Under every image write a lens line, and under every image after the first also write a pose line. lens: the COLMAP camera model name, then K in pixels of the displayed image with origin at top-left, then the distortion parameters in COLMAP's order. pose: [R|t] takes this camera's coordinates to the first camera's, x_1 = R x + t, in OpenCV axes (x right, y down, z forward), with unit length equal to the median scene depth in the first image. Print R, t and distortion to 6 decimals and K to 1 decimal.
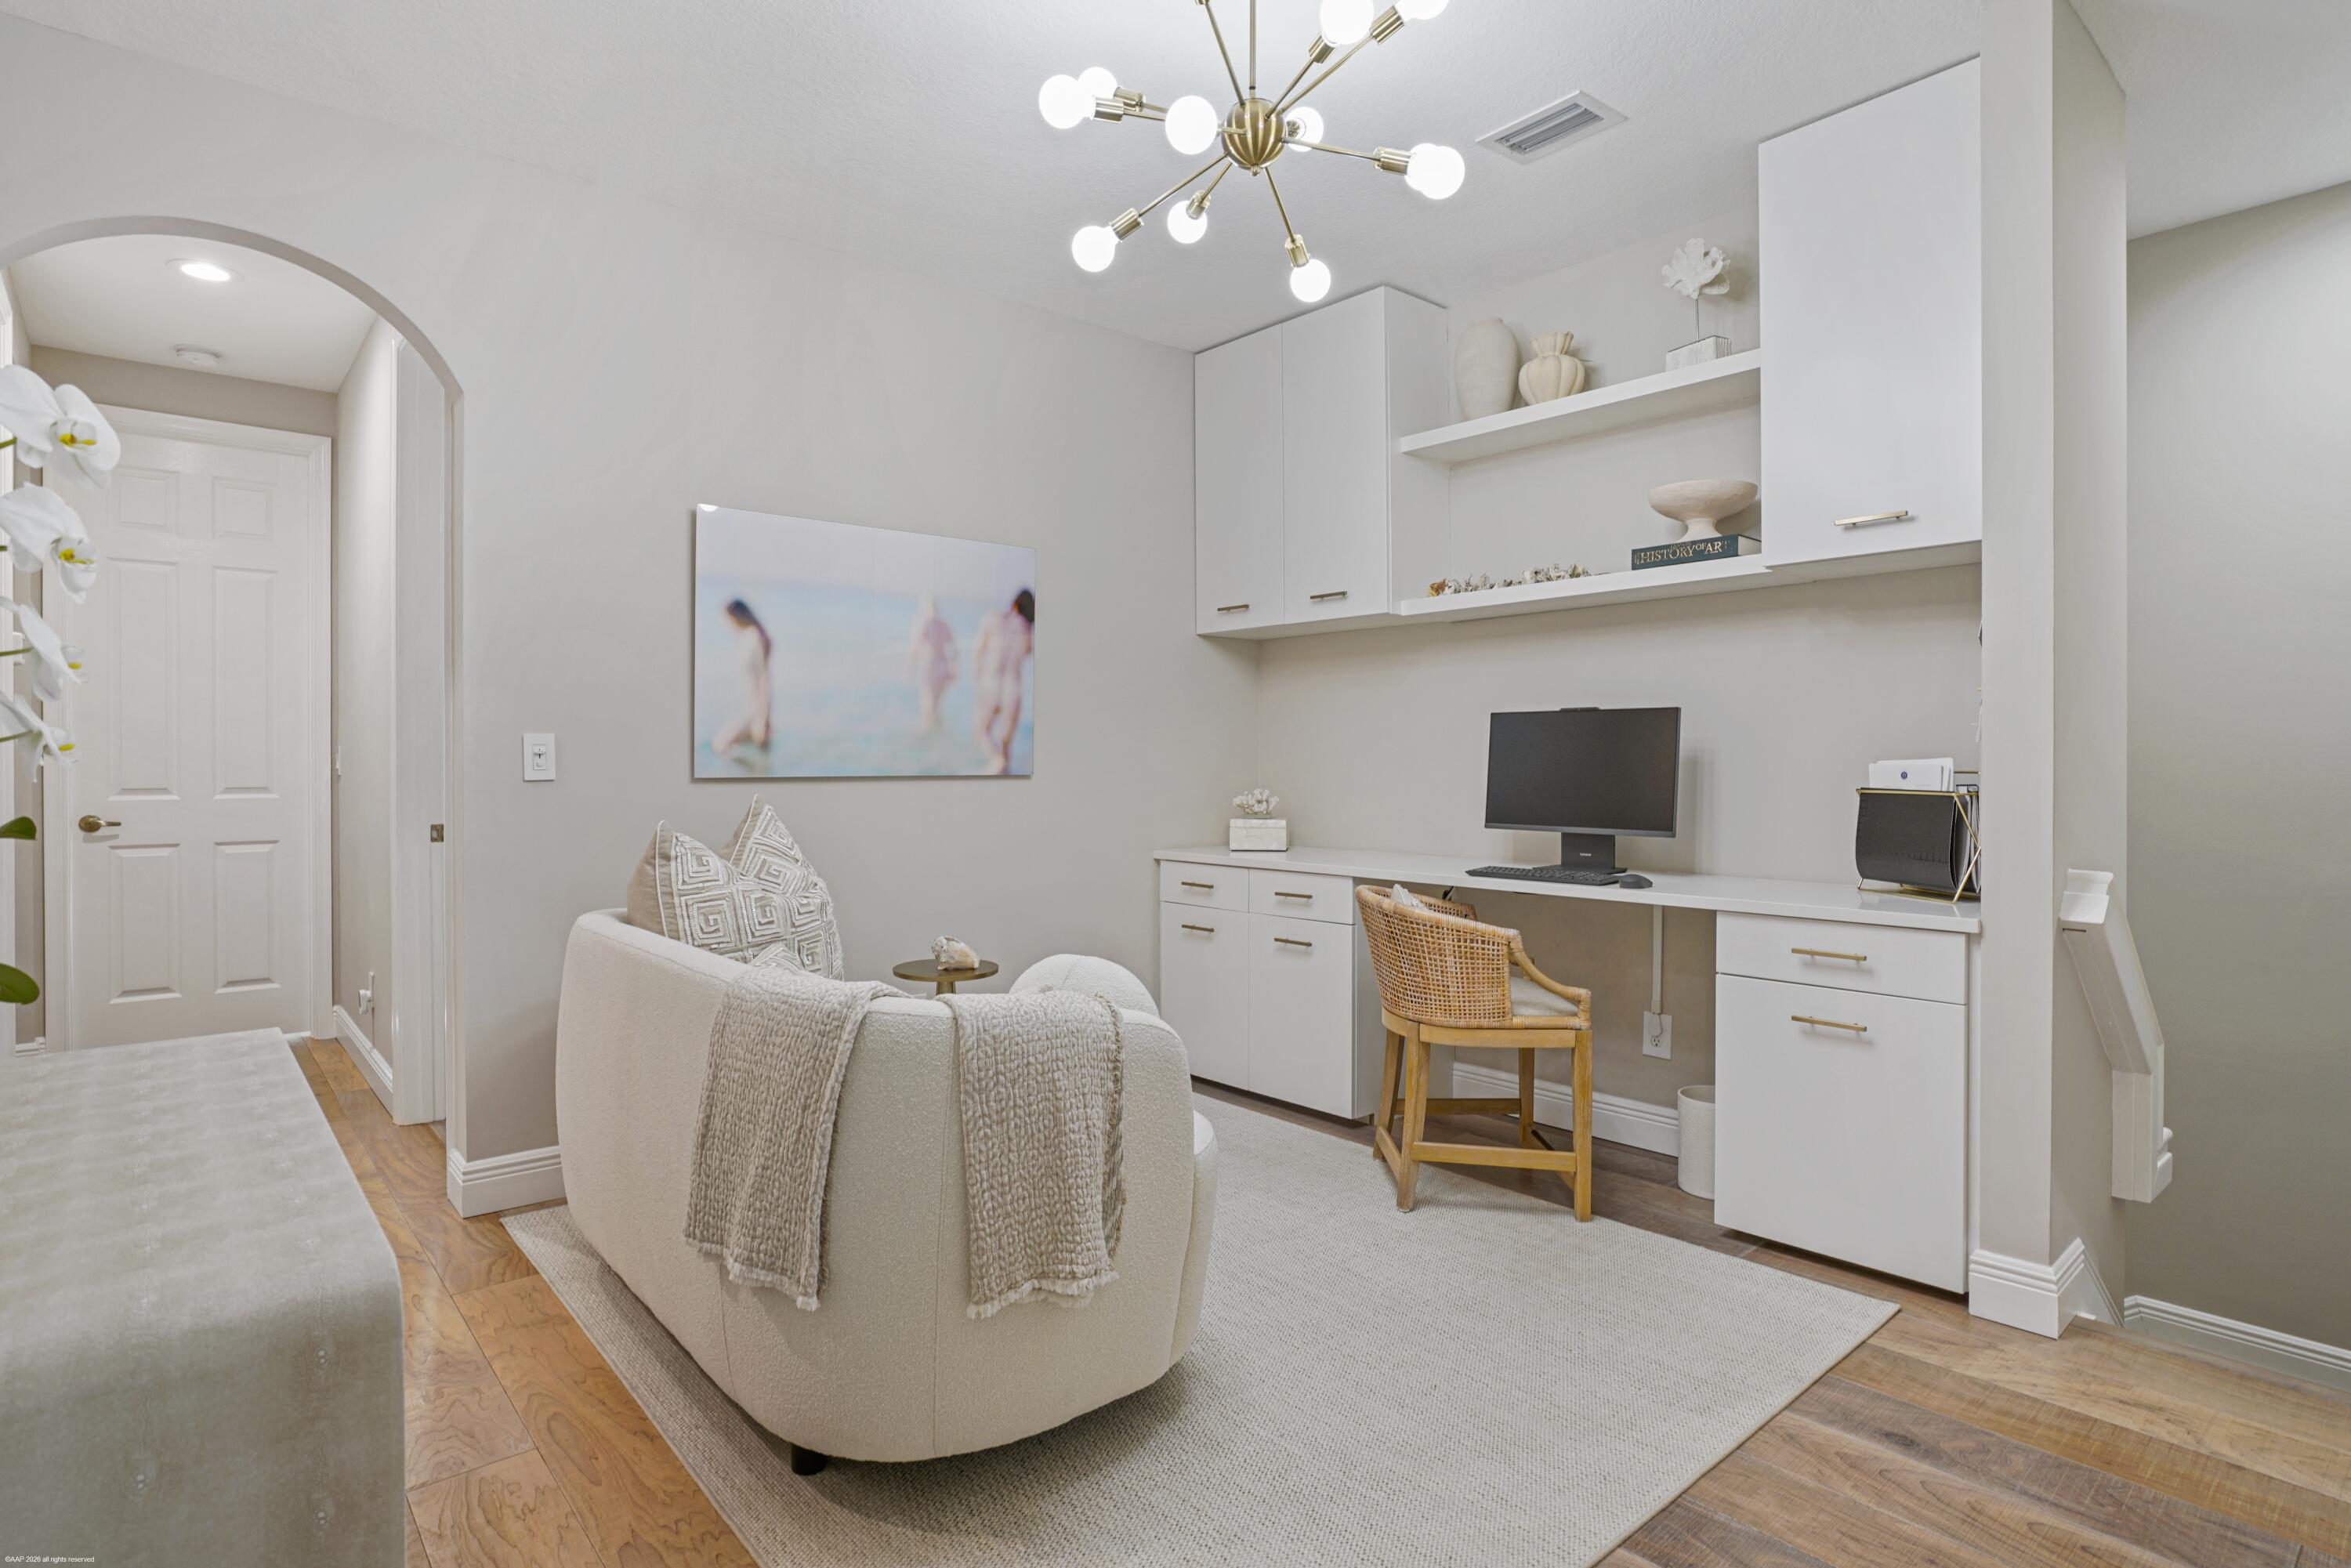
lens RADIAL K [[1201.2, 0, 1165.8], [0, 1201.2, 762.8], [0, 0, 1]] dist [-0.015038, 0.007851]
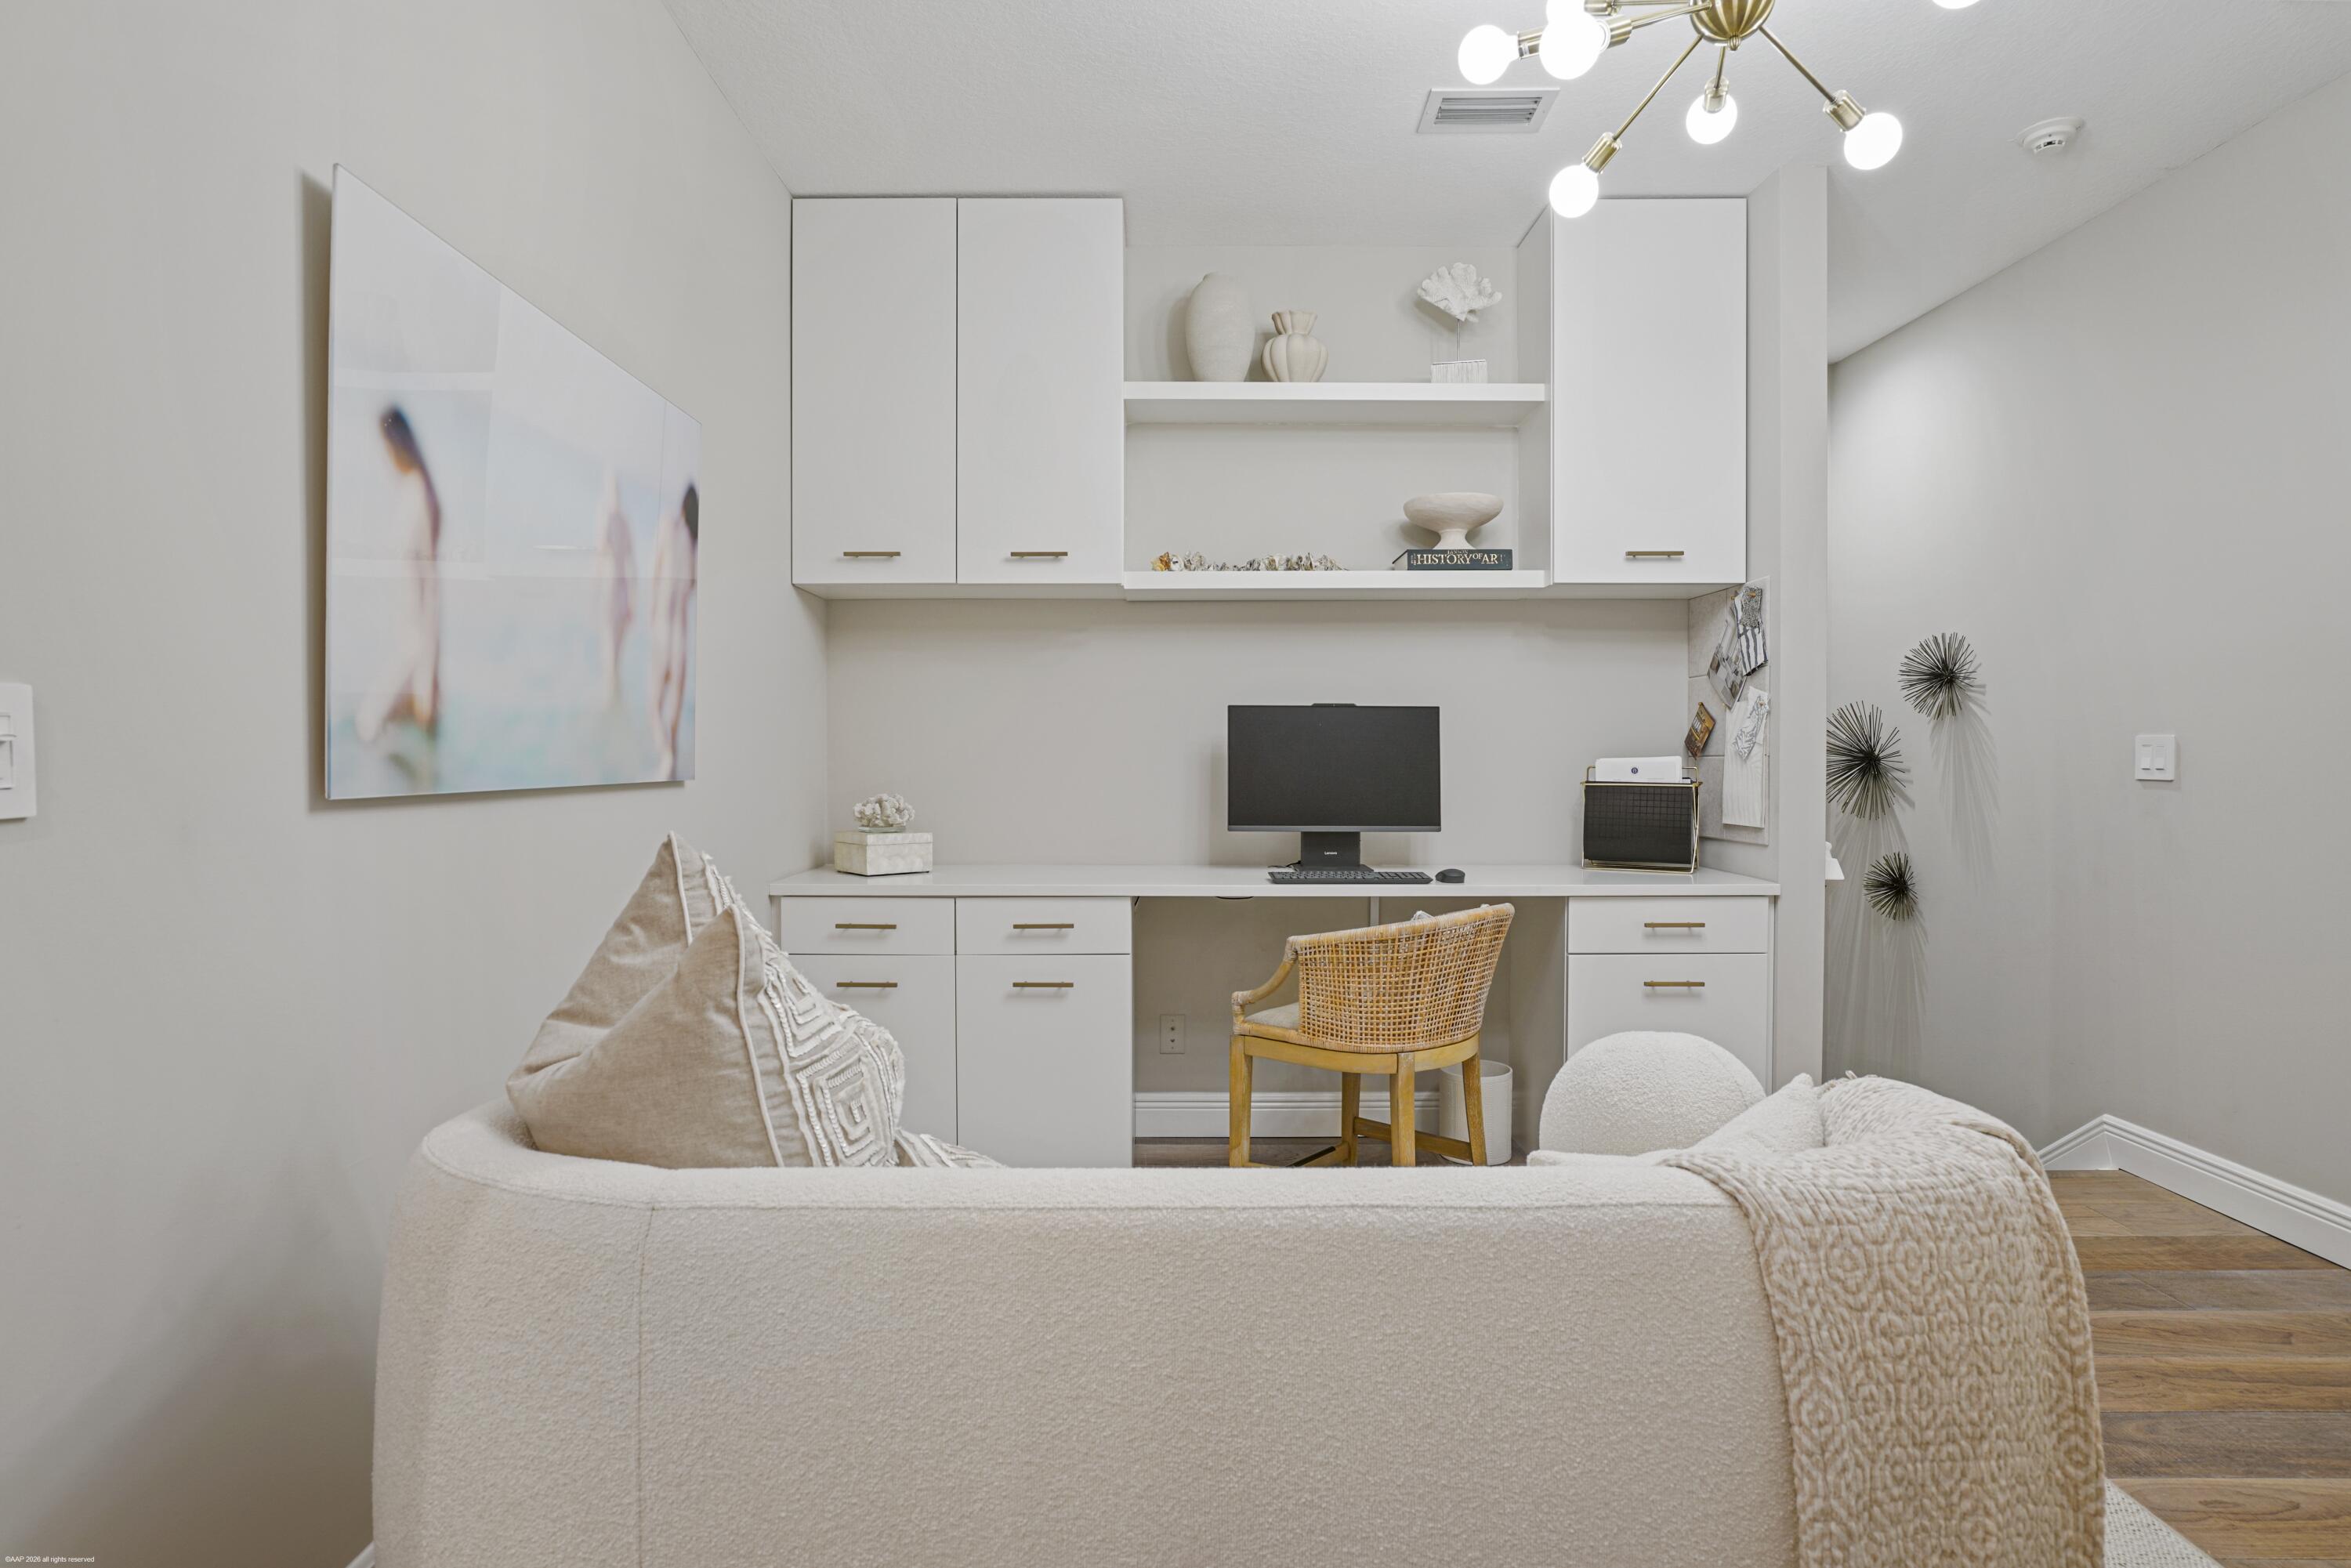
lens RADIAL K [[1201.2, 0, 1184.3], [0, 1201.2, 778.5], [0, 0, 1]] dist [-0.015038, 0.007851]
pose [[0.651686, -0.014676, 0.758347, -0.571569], [0.000227, 0.999817, 0.019155, -0.004261], [-0.758489, -0.012311, 0.651569, 0.537607]]
